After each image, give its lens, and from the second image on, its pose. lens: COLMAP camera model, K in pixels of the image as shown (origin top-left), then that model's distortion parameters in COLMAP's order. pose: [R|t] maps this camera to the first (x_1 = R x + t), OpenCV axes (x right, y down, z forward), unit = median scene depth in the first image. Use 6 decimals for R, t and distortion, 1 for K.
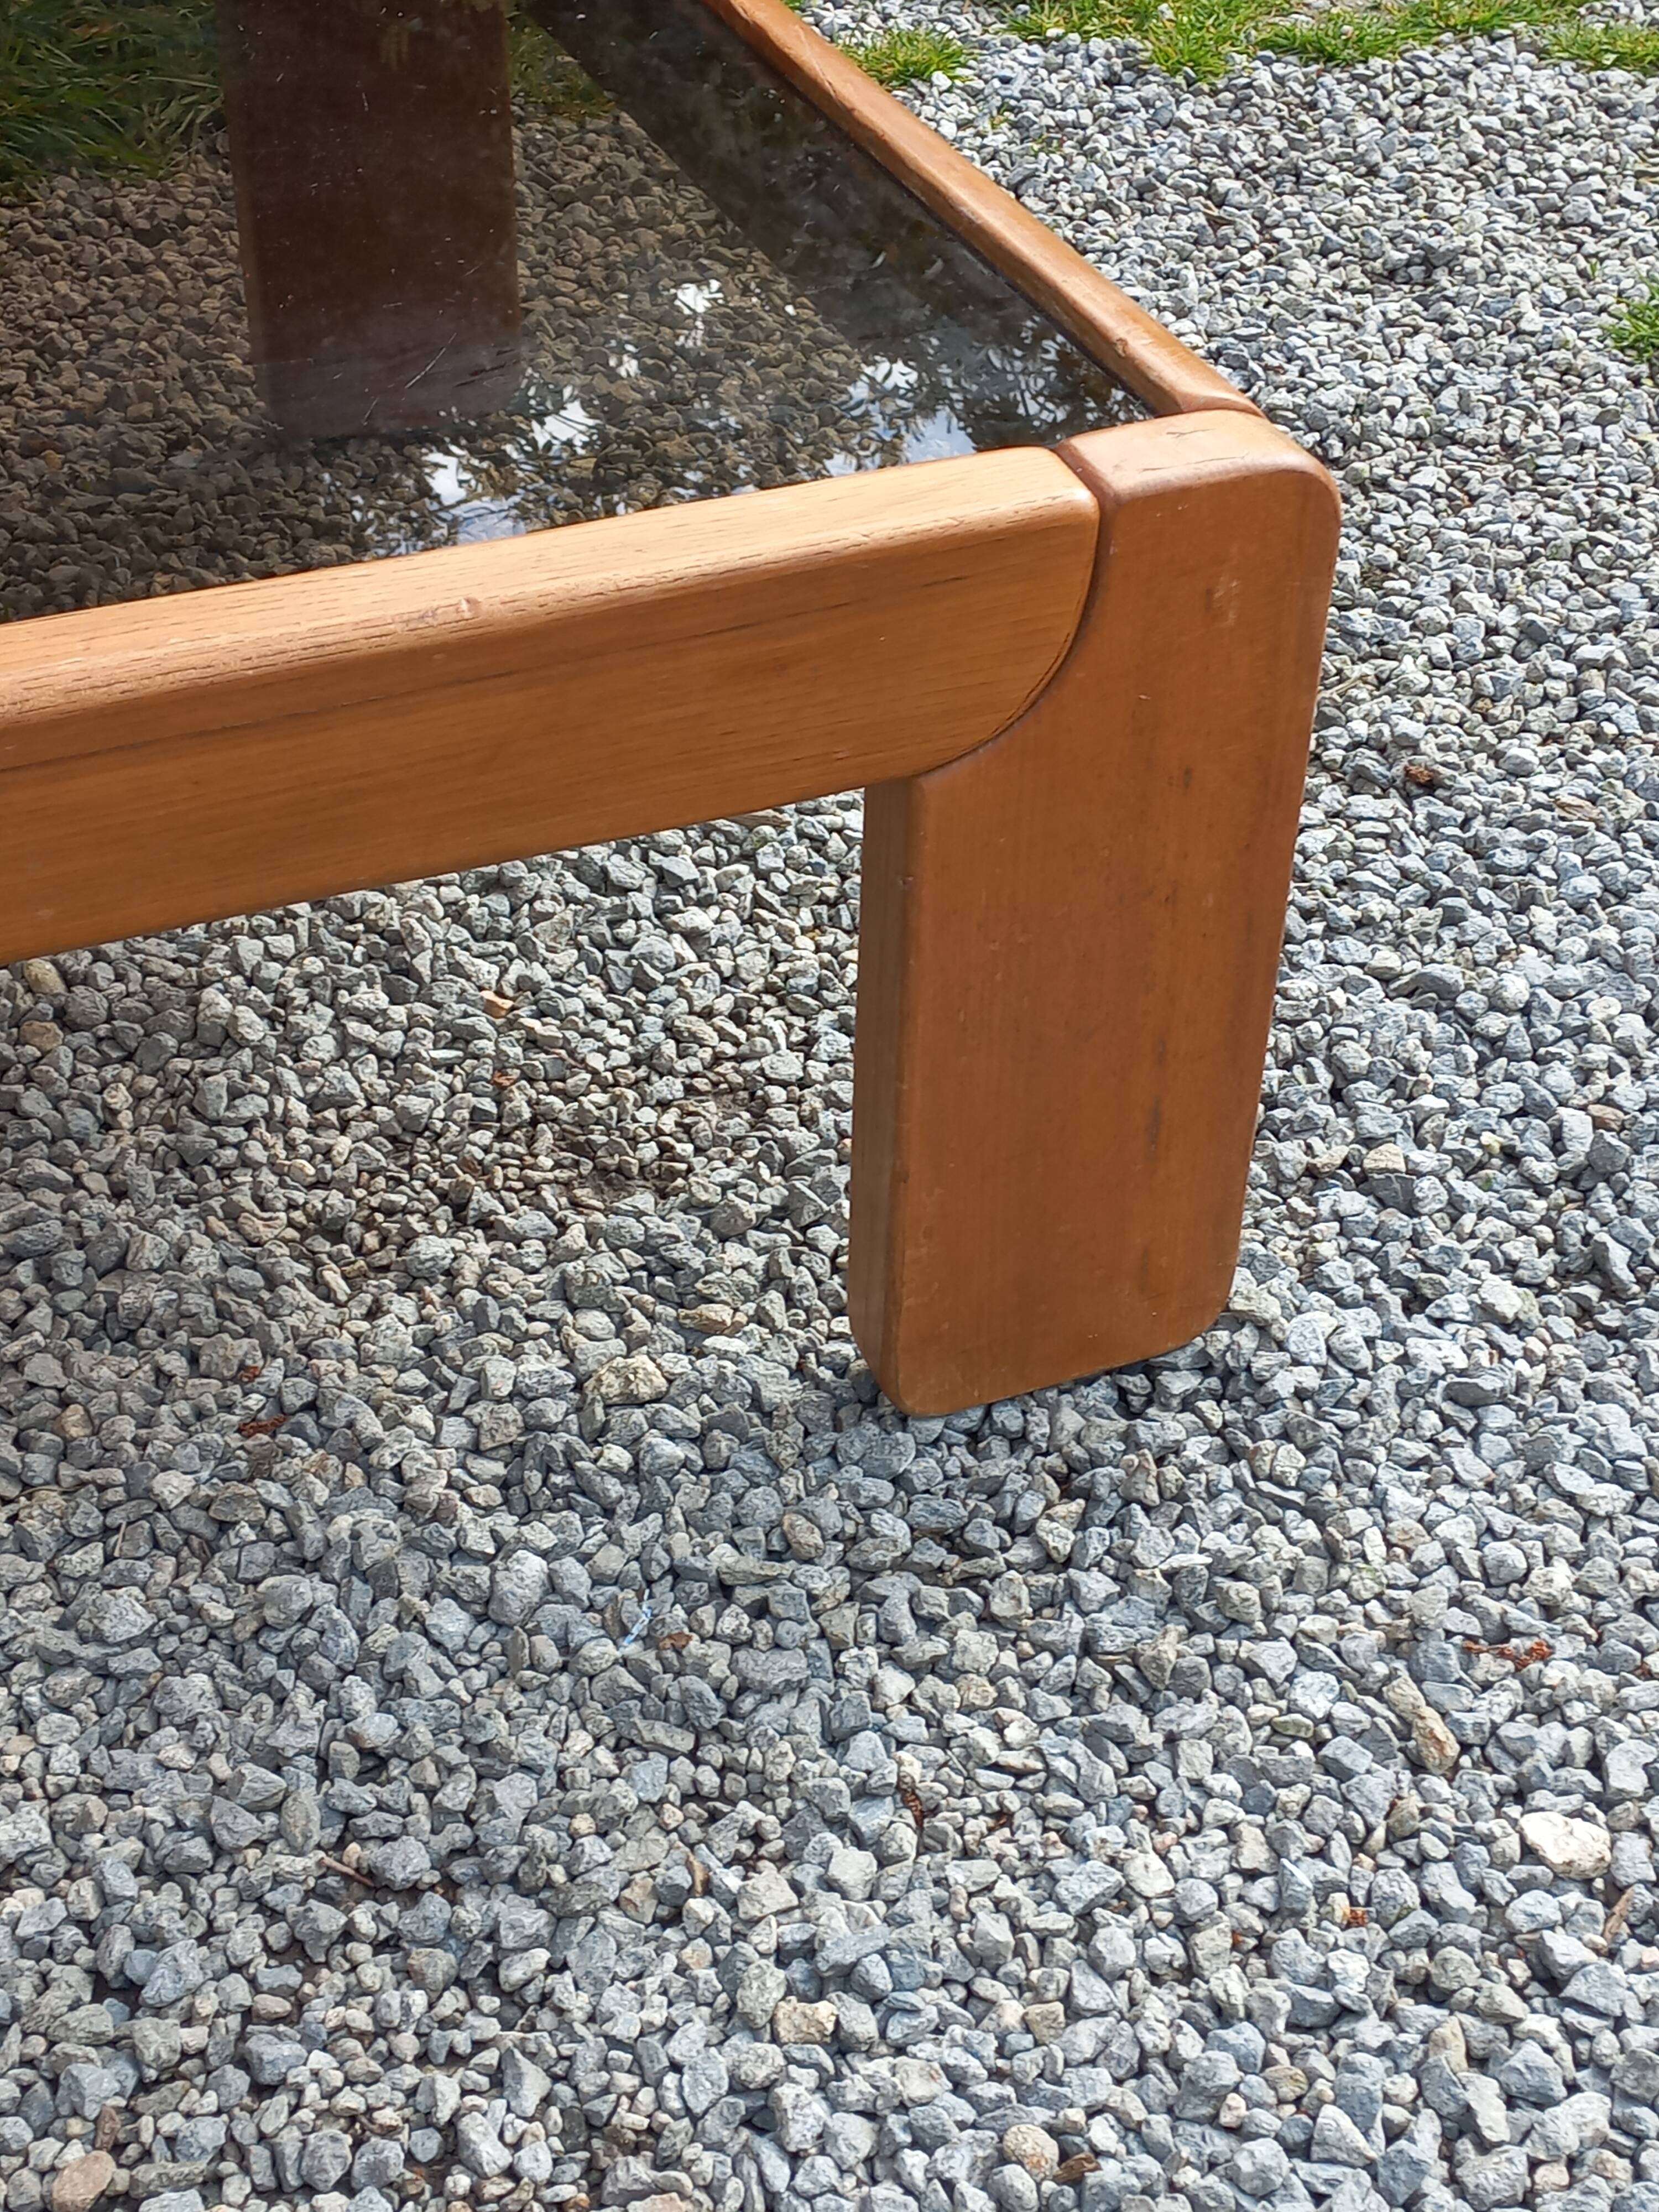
lens RADIAL K [[3124.9, 0, 825.3], [0, 3124.9, 1099.8], [0, 0, 1]] dist [0.084804, 0.000000]
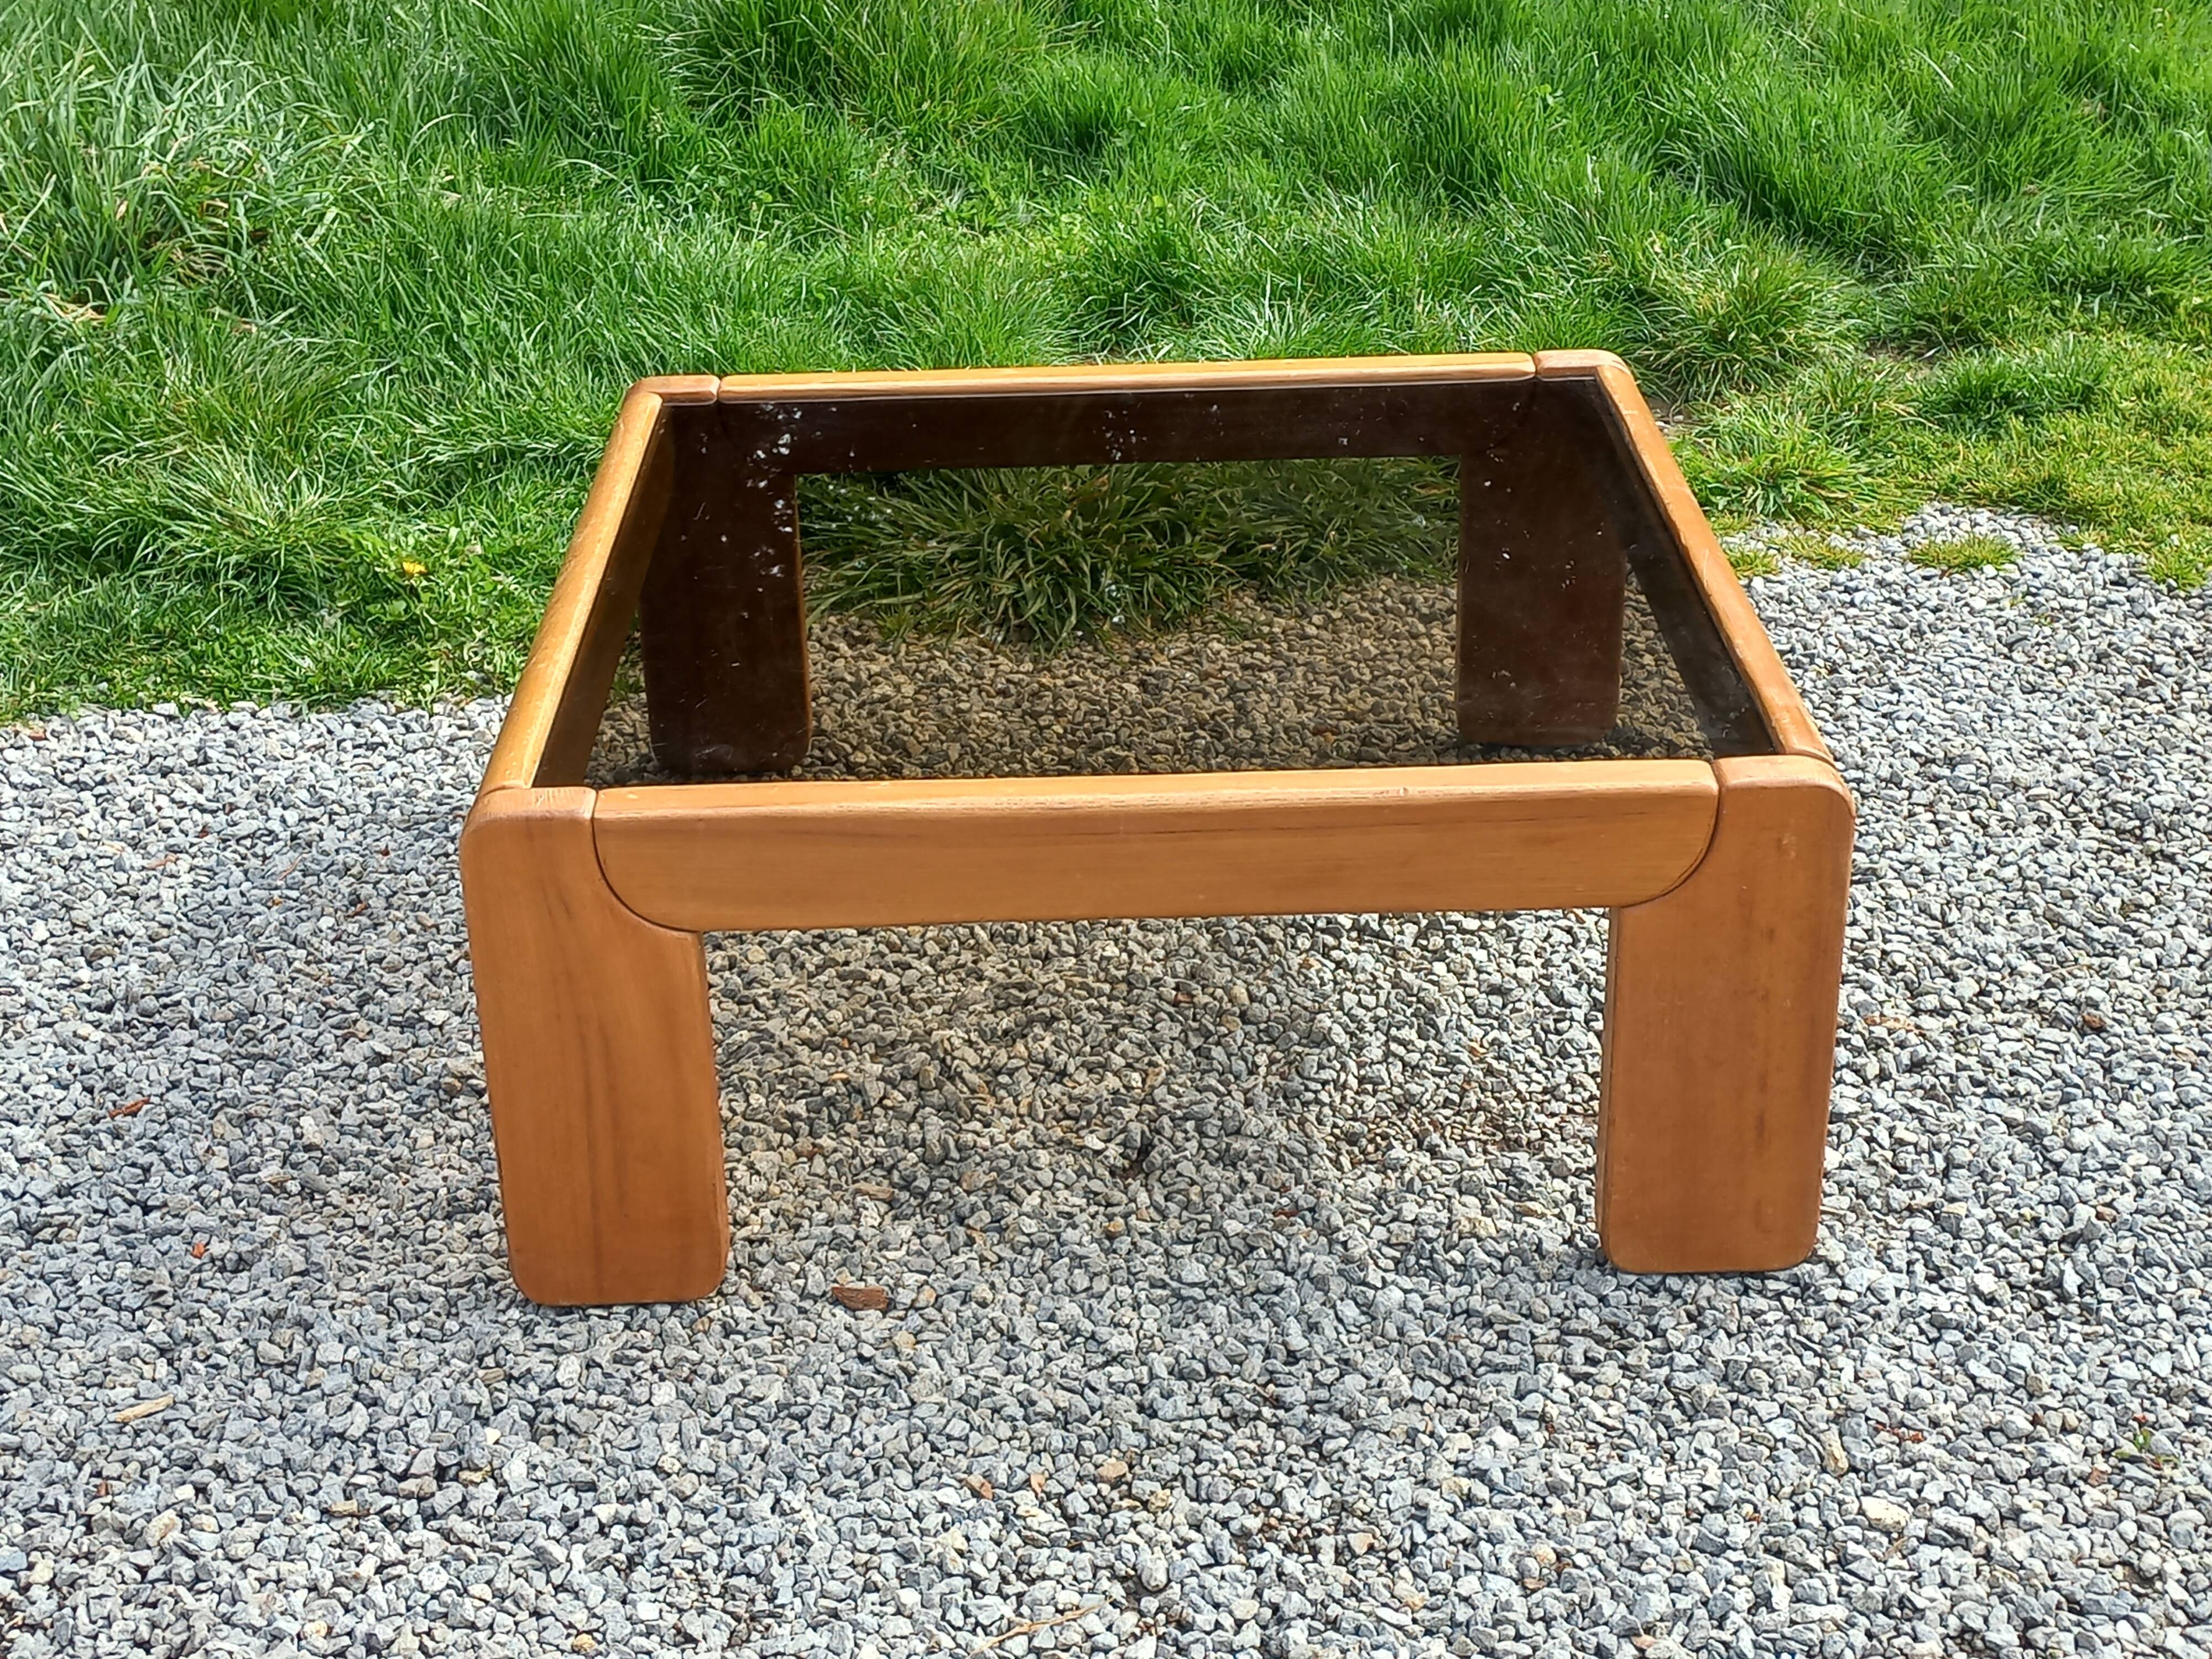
lens RADIAL K [[3124.9, 0, 1097.7], [0, 3124.9, 817.3], [0, 0, 1]] dist [0.084804, 0.000000]
pose [[0.923937, 0.127904, -0.360529, 0.363366], [-0.198422, 0.965992, -0.165798, 0.203850], [0.327062, 0.224724, 0.917894, -0.826890]]
